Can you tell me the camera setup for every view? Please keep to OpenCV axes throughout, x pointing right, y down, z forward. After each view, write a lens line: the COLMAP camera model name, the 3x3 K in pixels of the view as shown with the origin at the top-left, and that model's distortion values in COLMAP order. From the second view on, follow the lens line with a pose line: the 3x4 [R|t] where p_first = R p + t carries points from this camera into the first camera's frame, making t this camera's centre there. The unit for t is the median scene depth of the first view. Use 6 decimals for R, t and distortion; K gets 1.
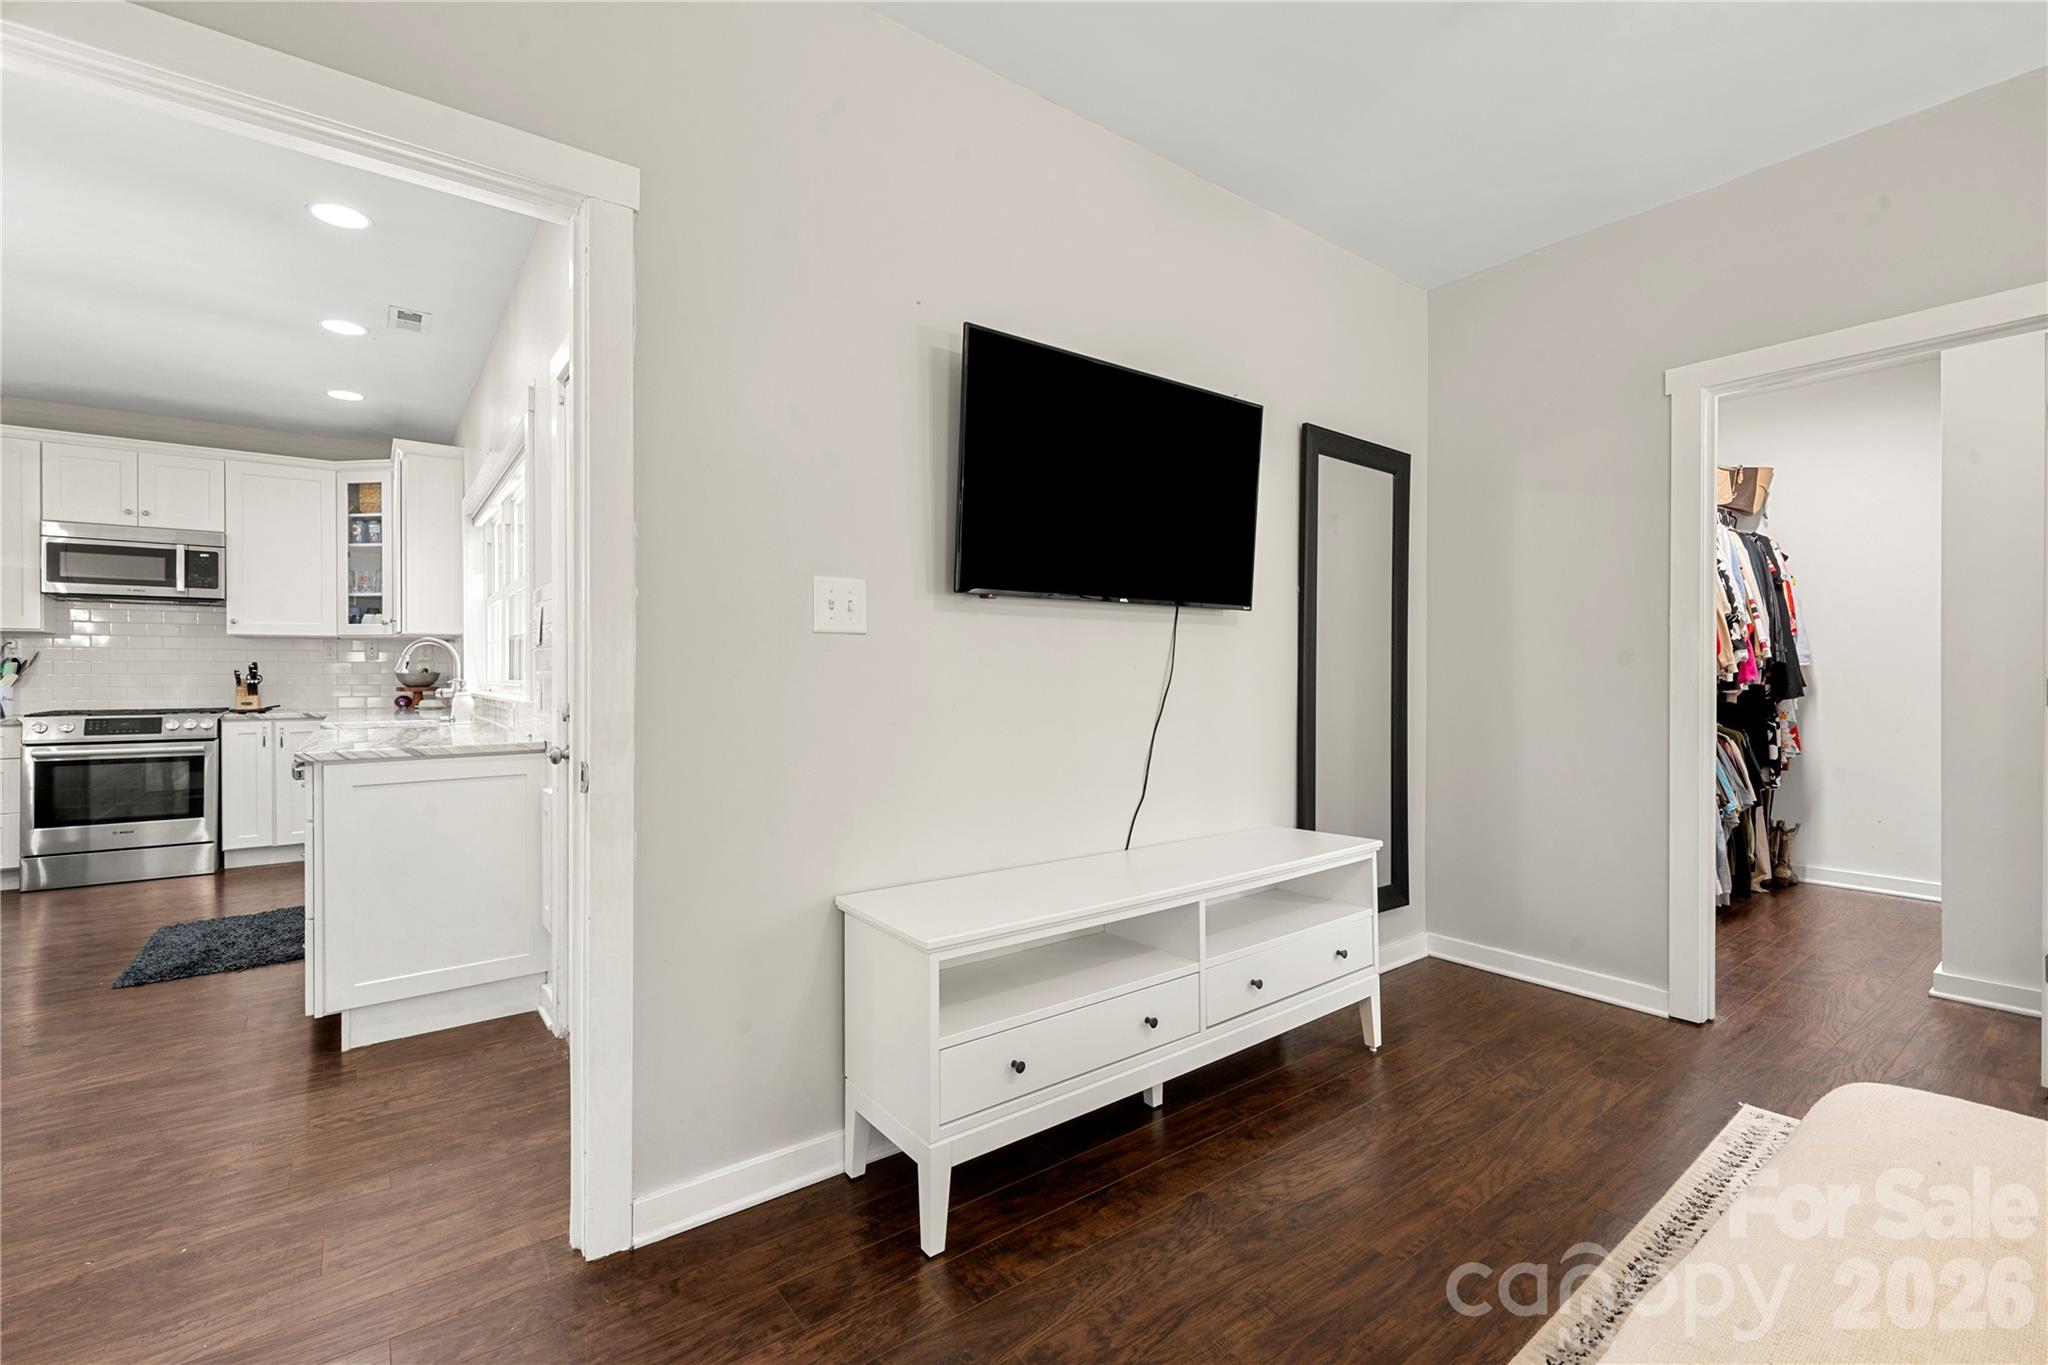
lens RADIAL K [[897.8, 0, 1038.5], [0, 897.8, 673.8], [0, 0, 1]] dist [0.002665, -0.000429]
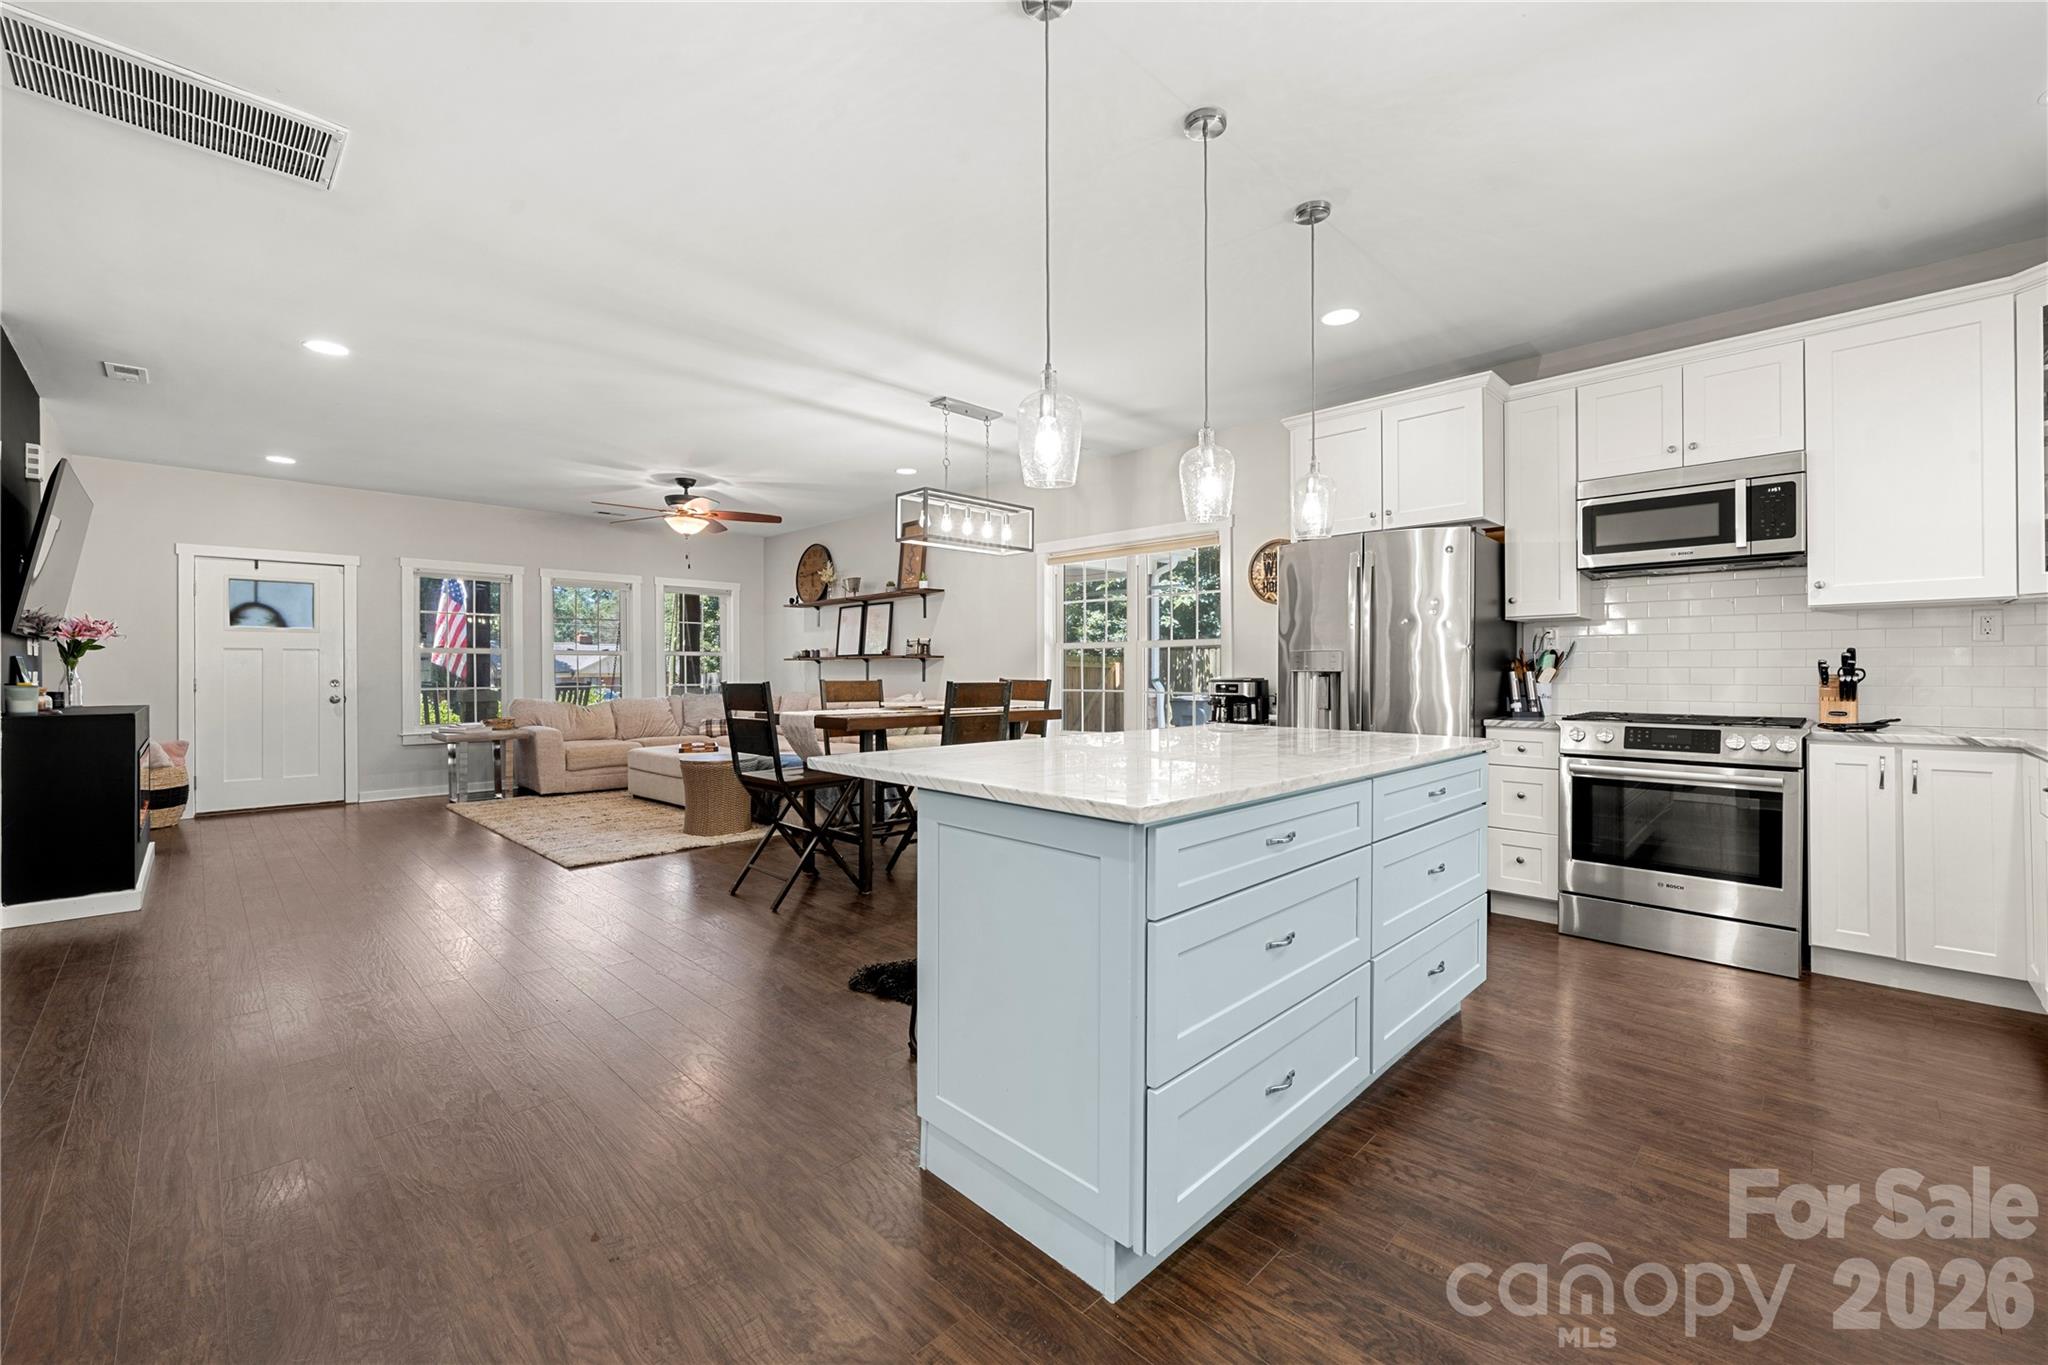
lens RADIAL K [[825.2, 0, 1014.0], [0, 825.2, 671.7], [0, 0, 1]] dist [-0.000989, 0.000146]
pose [[0.138266, 0.000387, -0.990395, -0.413374], [0.003024, 0.999995, 0.000813, 0.001356], [0.990390, -0.003107, 0.138265, 0.368489]]
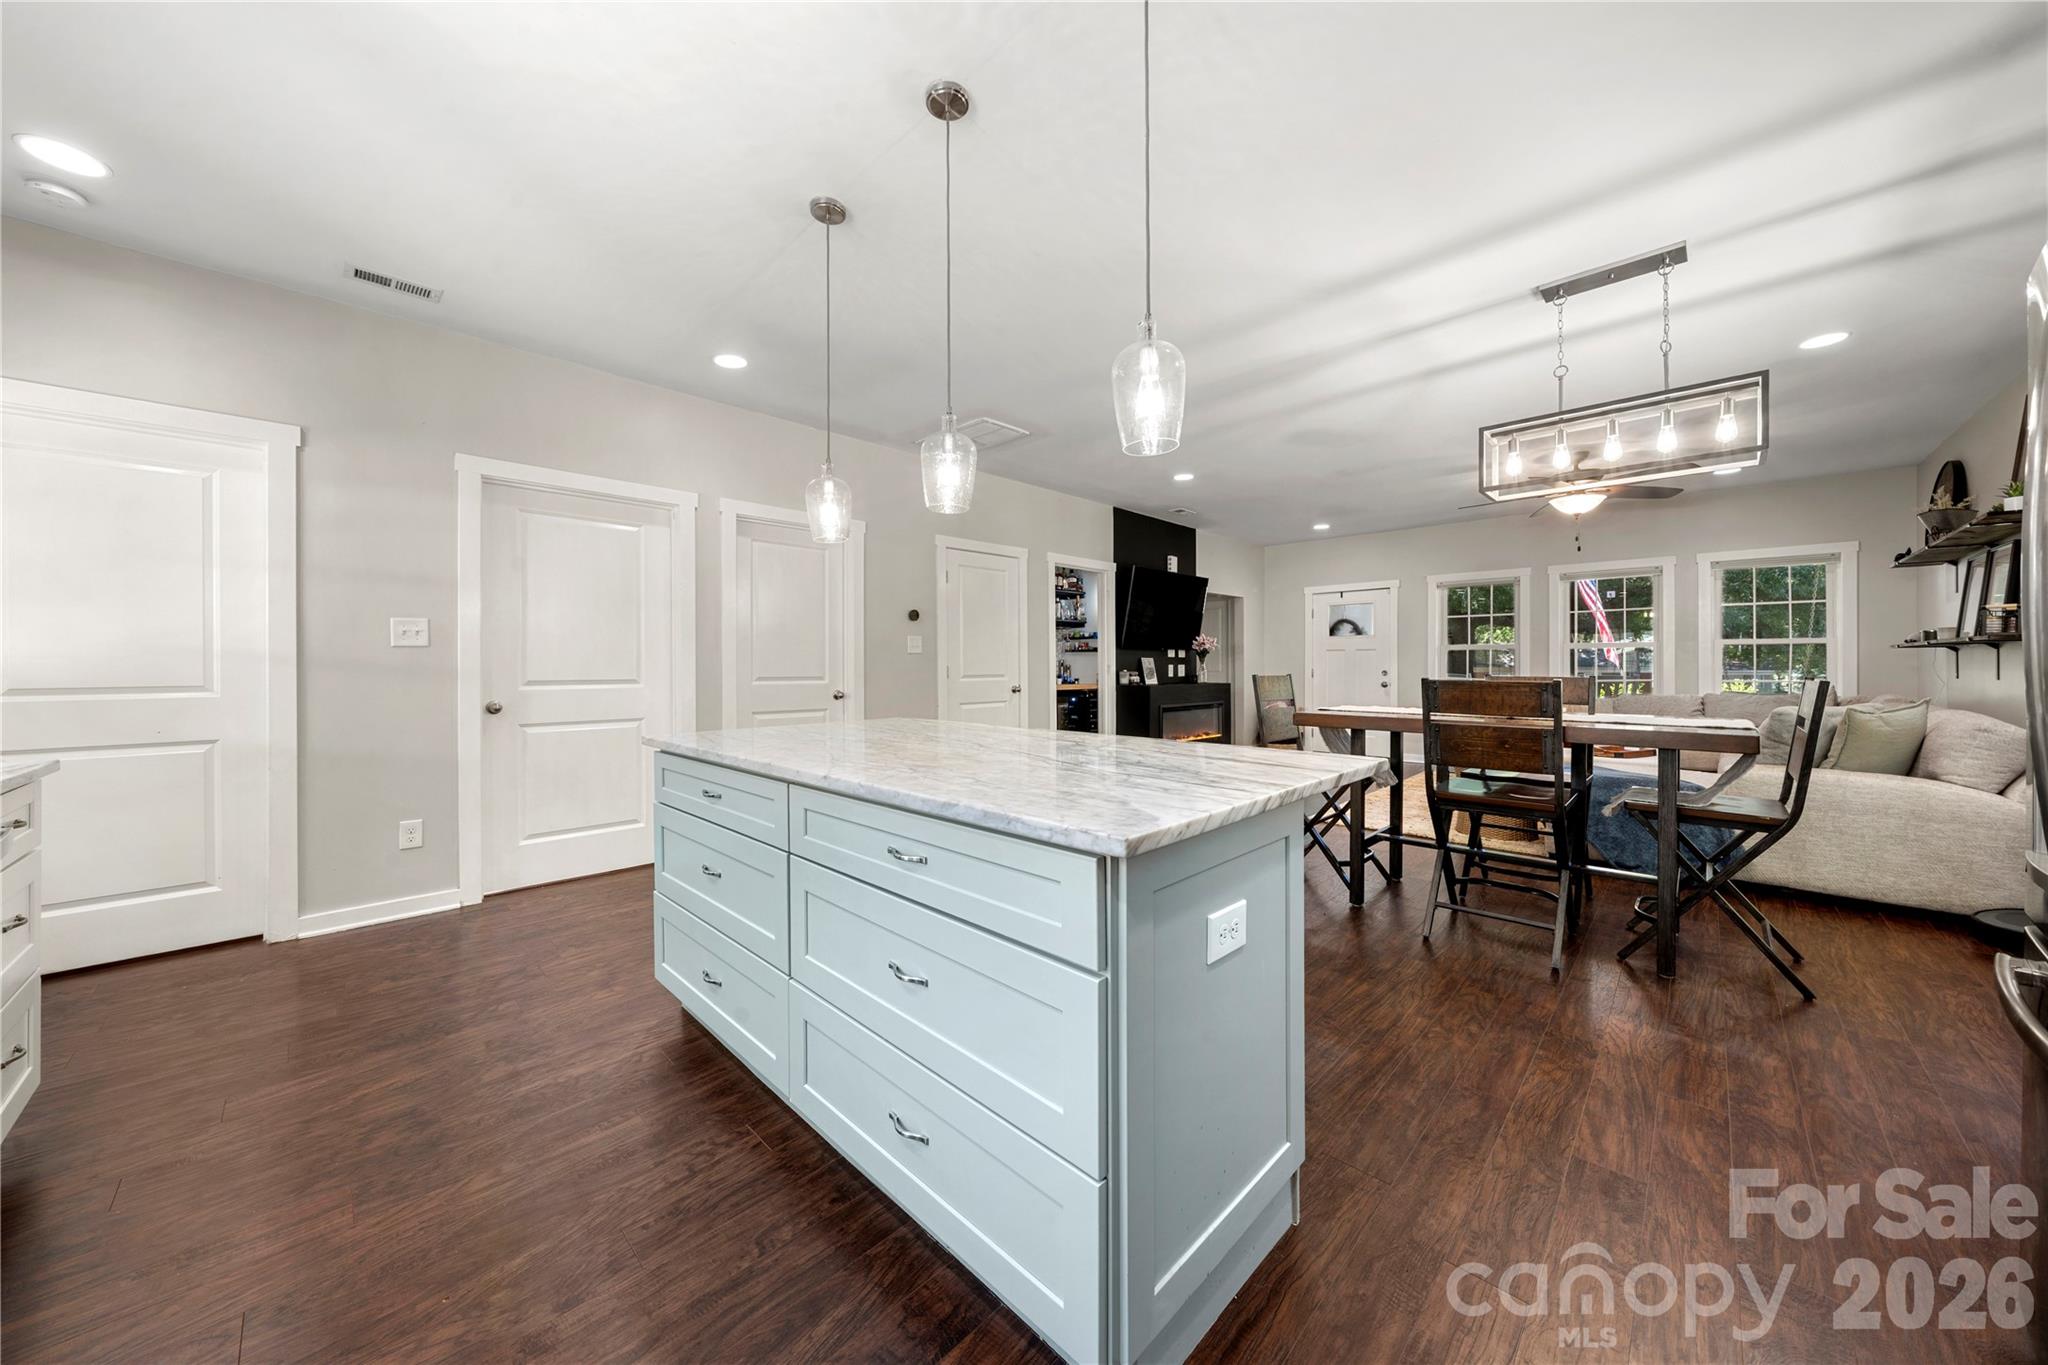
lens RADIAL K [[699.6, 0, 1018.1], [0, 699.6, 672.1], [0, 0, 1]] dist [-0.002481, 0.000121]
pose [[-0.988051, 0.003746, -0.154083, -0.837259], [0.002503, 0.999963, 0.008262, 0.000640], [0.154108, 0.007778, -0.988023, 0.919851]]
